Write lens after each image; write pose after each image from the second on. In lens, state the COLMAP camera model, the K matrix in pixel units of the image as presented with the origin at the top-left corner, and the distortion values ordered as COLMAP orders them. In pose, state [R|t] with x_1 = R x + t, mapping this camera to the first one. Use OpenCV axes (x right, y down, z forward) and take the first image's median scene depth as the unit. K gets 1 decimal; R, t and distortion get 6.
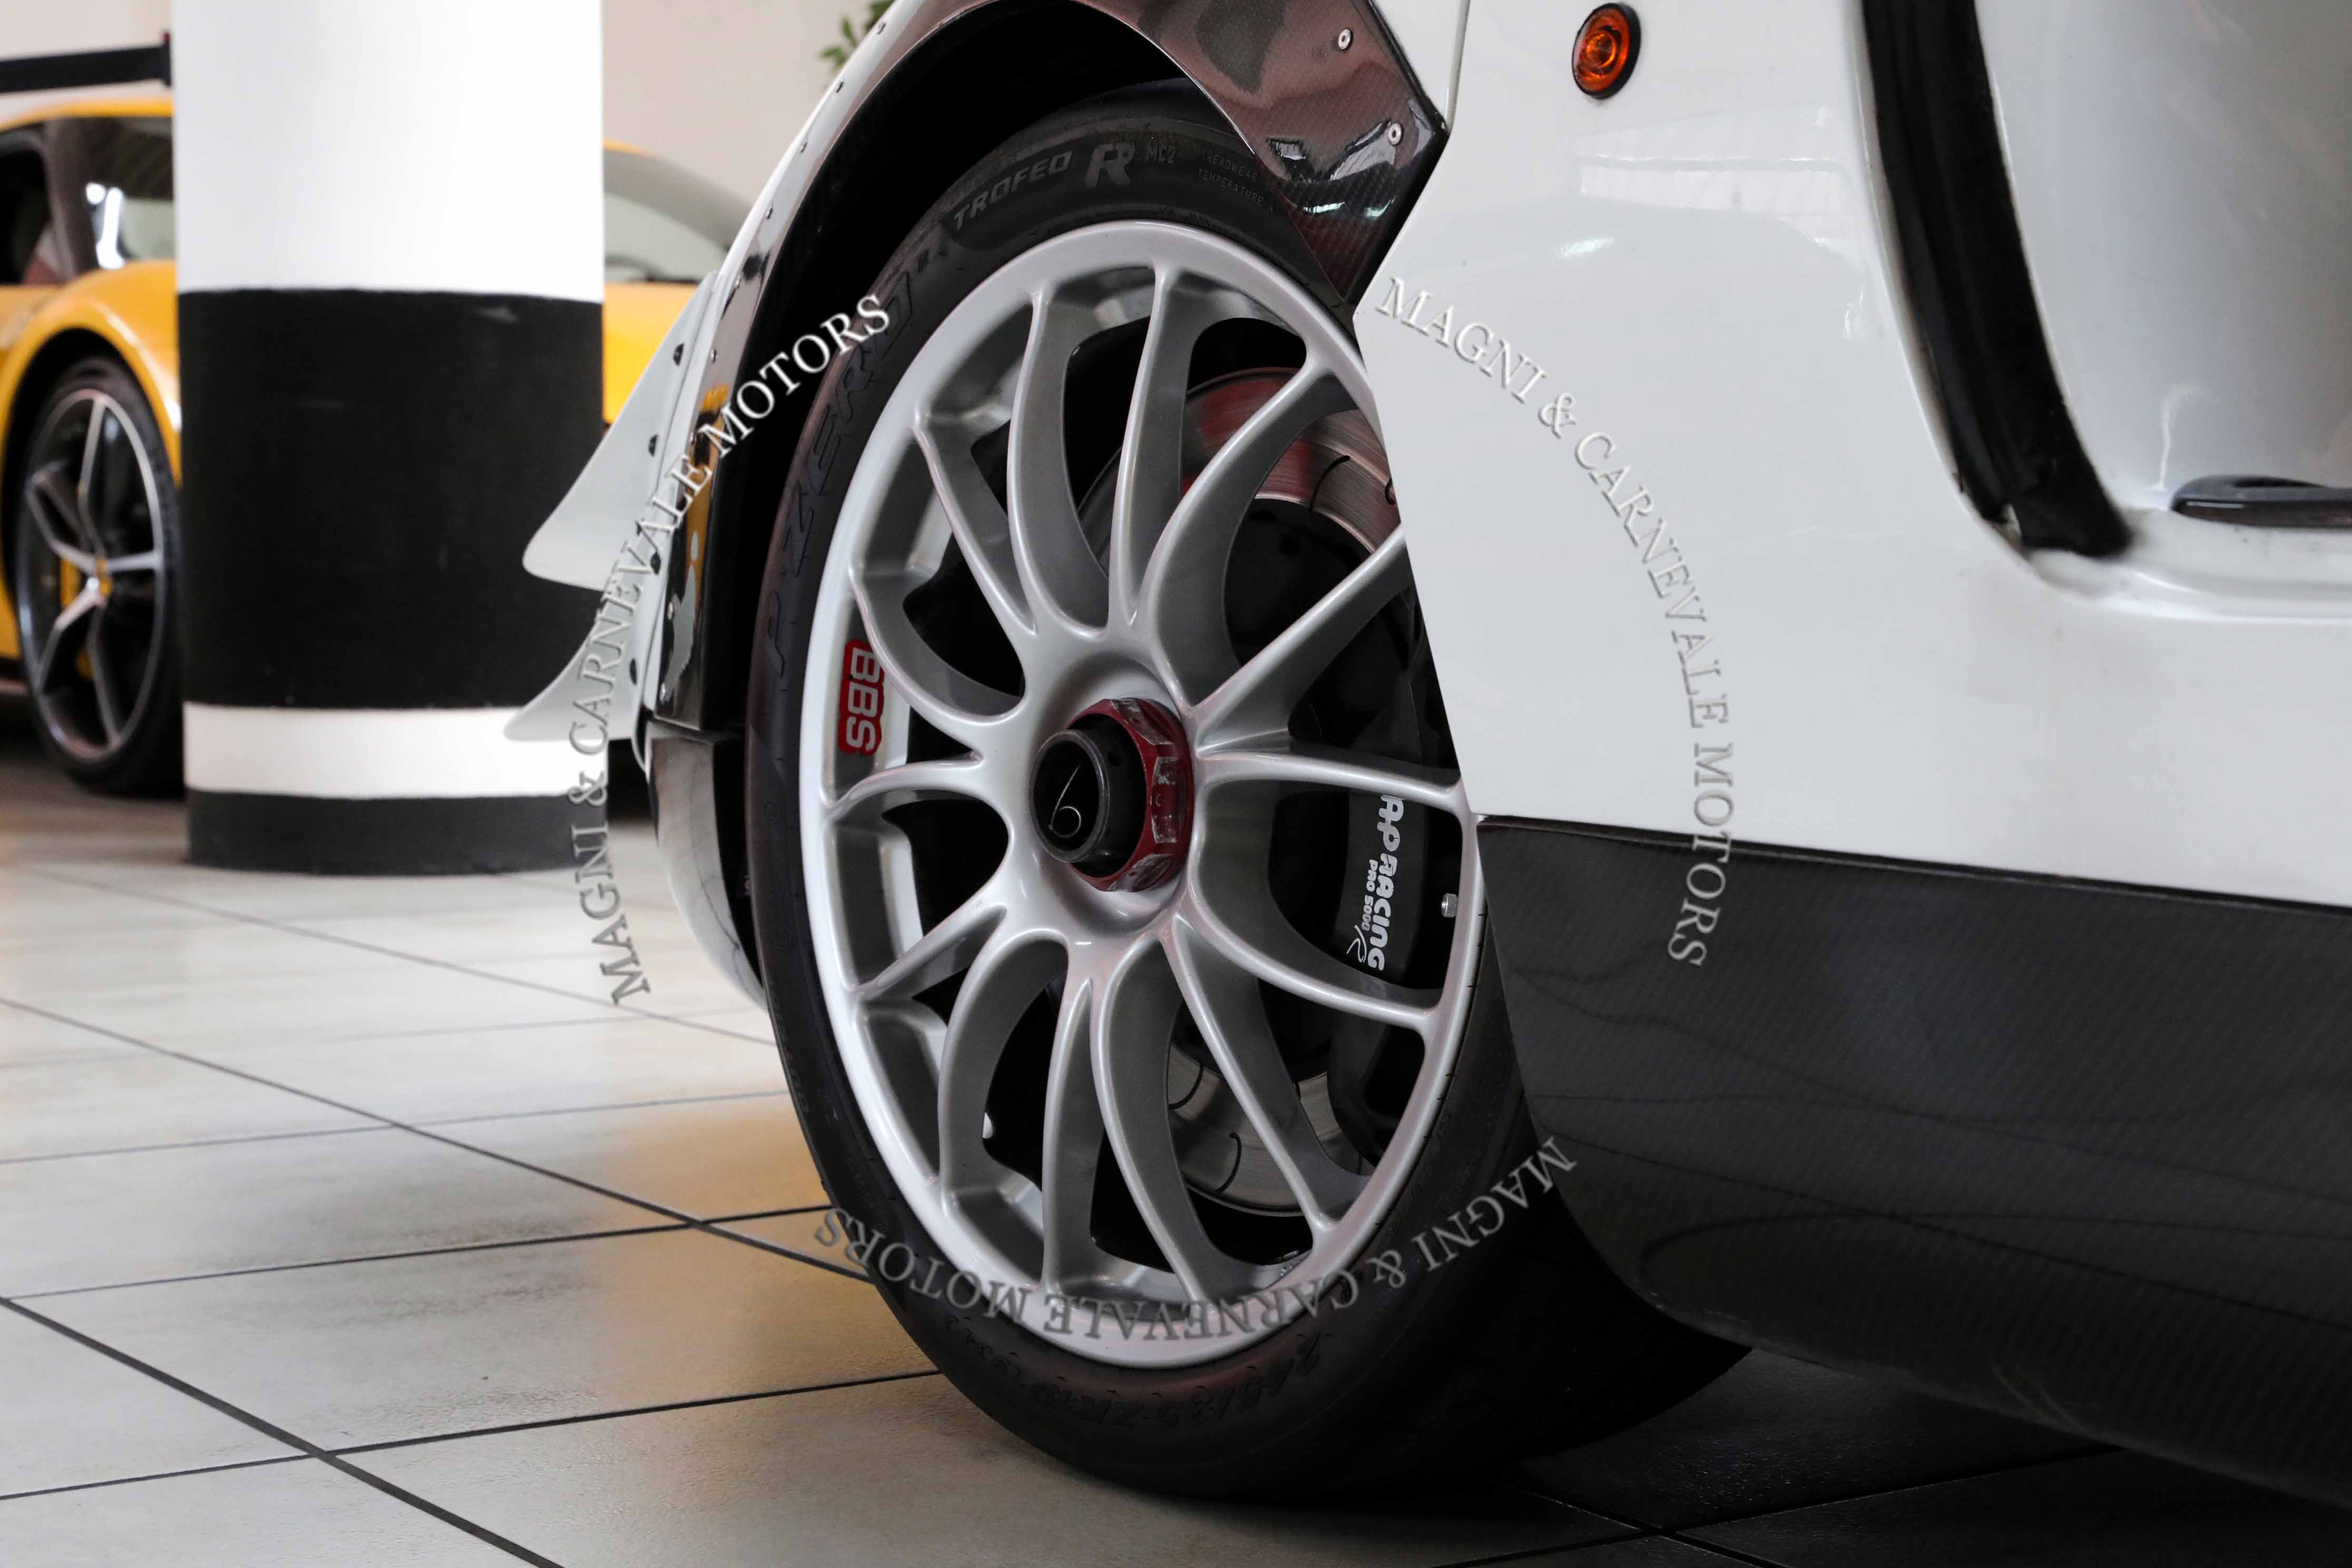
lens RADIAL K [[3968.8, 0, 1176.0], [0, 3968.8, 784.0], [0, 0, 1]] dist [0.014979, 0.027749]
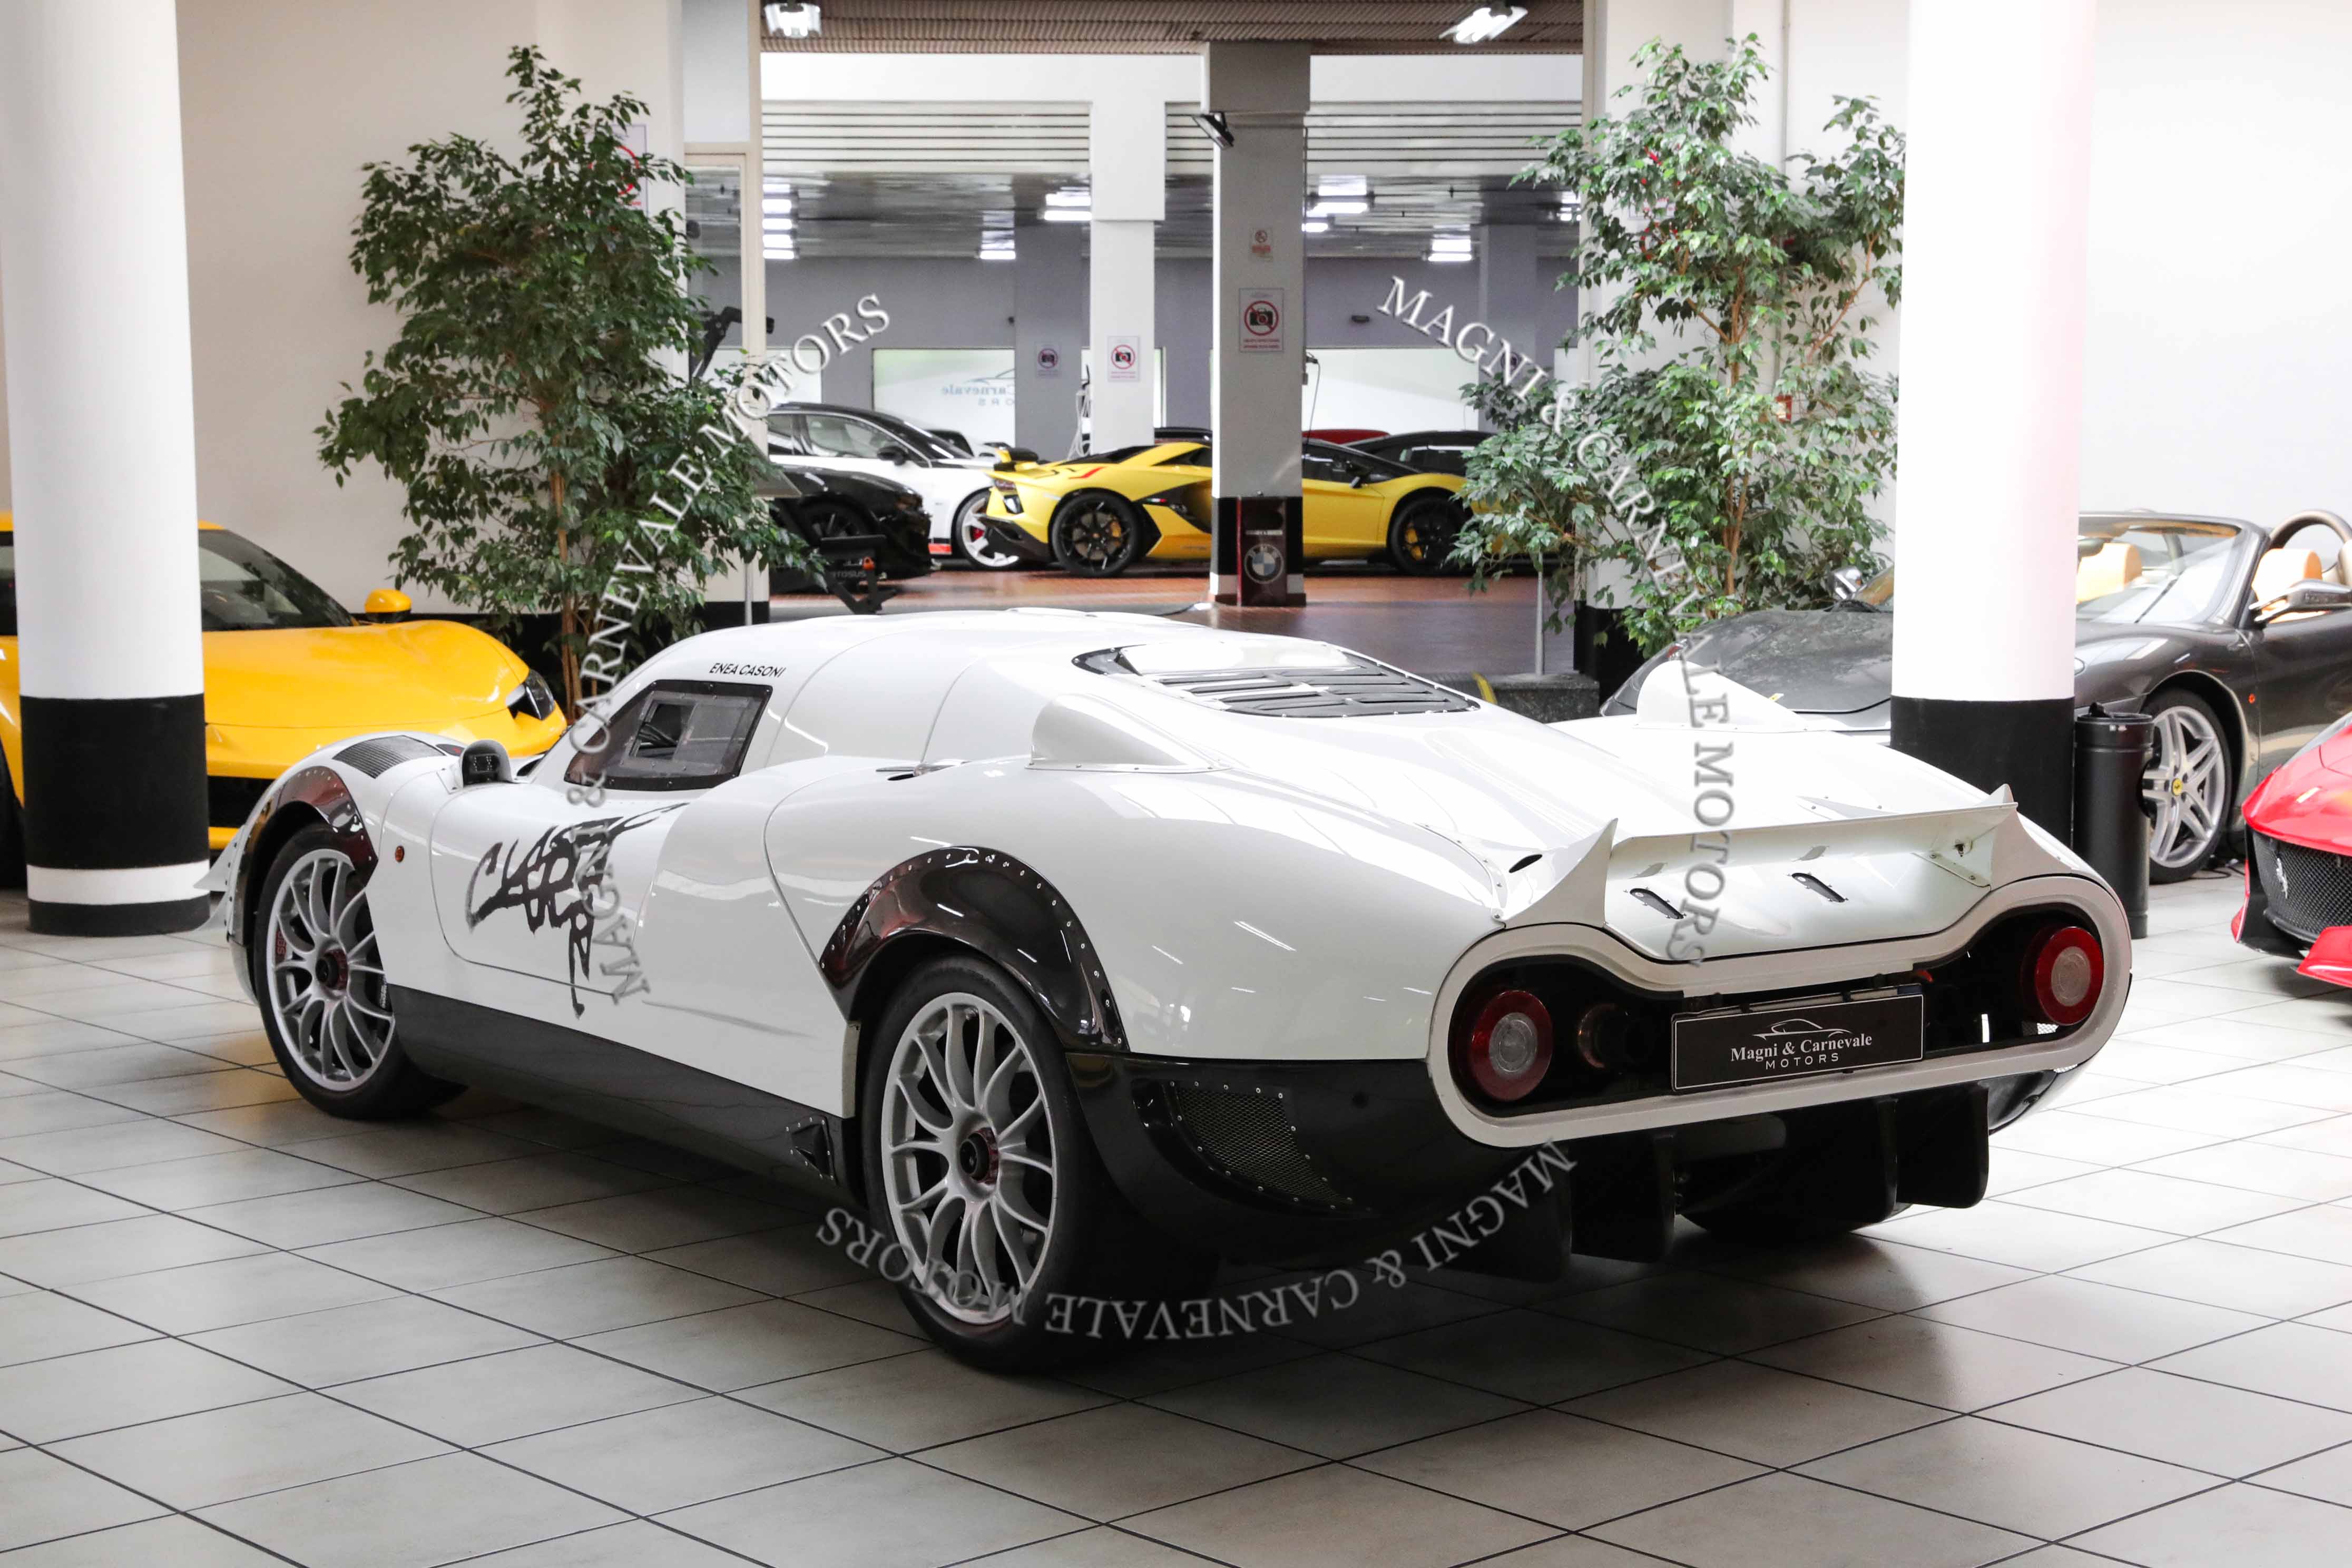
lens RADIAL K [[3488.2, 0, 1137.2], [0, 3488.2, 852.0], [0, 0, 1]] dist [0.086559, 0.048318]
pose [[0.992501, -0.024088, 0.119840, 0.419362], [0.018501, 0.998699, 0.047513, -0.304810], [-0.120829, -0.044940, 0.991656, -3.103733]]
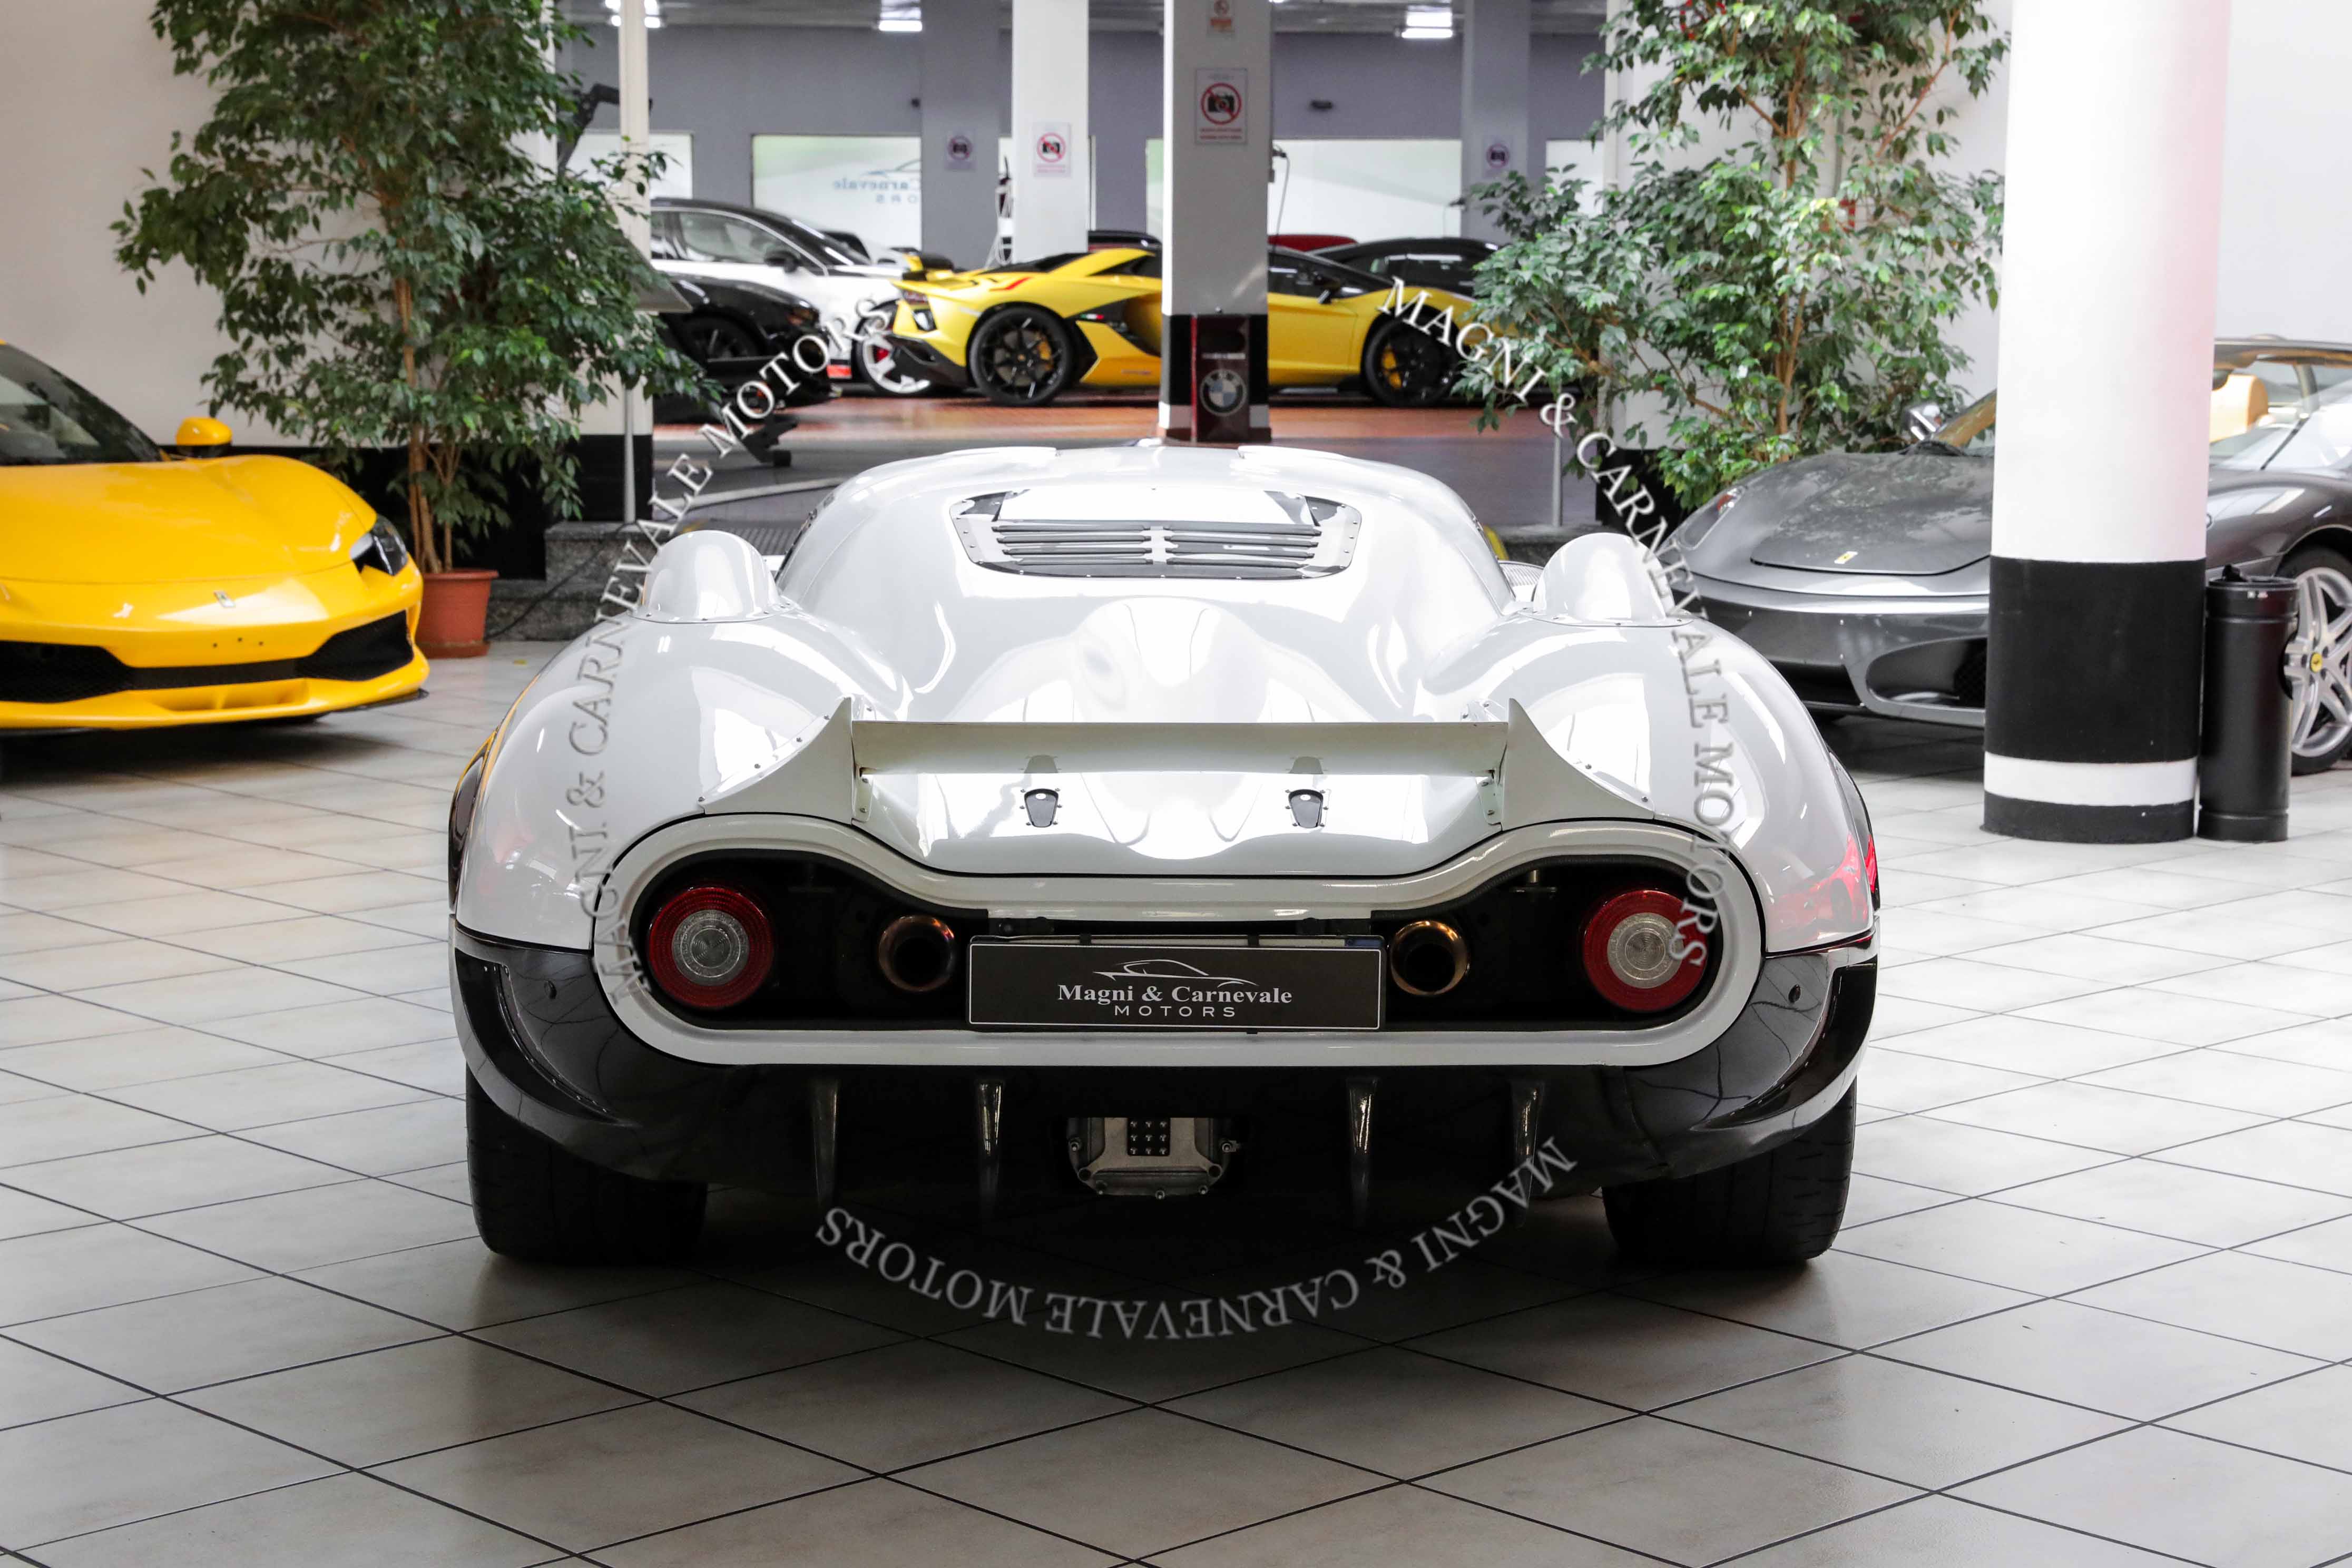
lens RADIAL K [[4030.6, 0, 1167.7], [0, 4030.6, 814.5], [0, 0, 1]] dist [0.139075, 0.146614]
pose [[0.988674, -0.023907, 0.148160, 0.357331], [0.013530, 0.997409, 0.070653, -0.320080], [-0.149466, -0.067848, 0.986436, -2.994973]]
